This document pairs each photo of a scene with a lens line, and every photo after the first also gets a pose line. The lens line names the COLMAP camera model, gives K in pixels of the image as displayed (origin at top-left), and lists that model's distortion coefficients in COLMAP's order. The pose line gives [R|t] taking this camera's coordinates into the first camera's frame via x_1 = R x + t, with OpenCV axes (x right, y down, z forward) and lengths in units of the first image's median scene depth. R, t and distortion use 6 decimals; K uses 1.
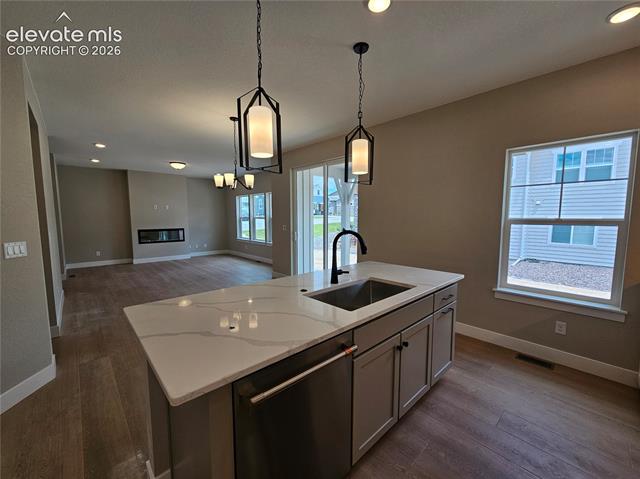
lens RADIAL K [[263.9, 0, 322.0], [0, 263.9, 240.0], [0, 0, 1]] dist [-0.000189, 0.000378]
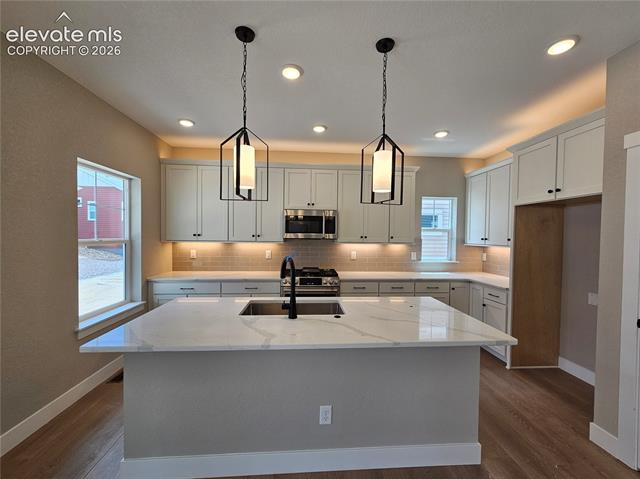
lens RADIAL K [[263.9, 0, 322.0], [0, 263.9, 240.0], [0, 0, 1]] dist [-0.000189, 0.000378]
pose [[-0.773913, -0.024185, 0.632830, -0.483870], [0.046300, 0.994436, 0.094627, -0.145426], [-0.631597, 0.102533, -0.768487, 1.320181]]
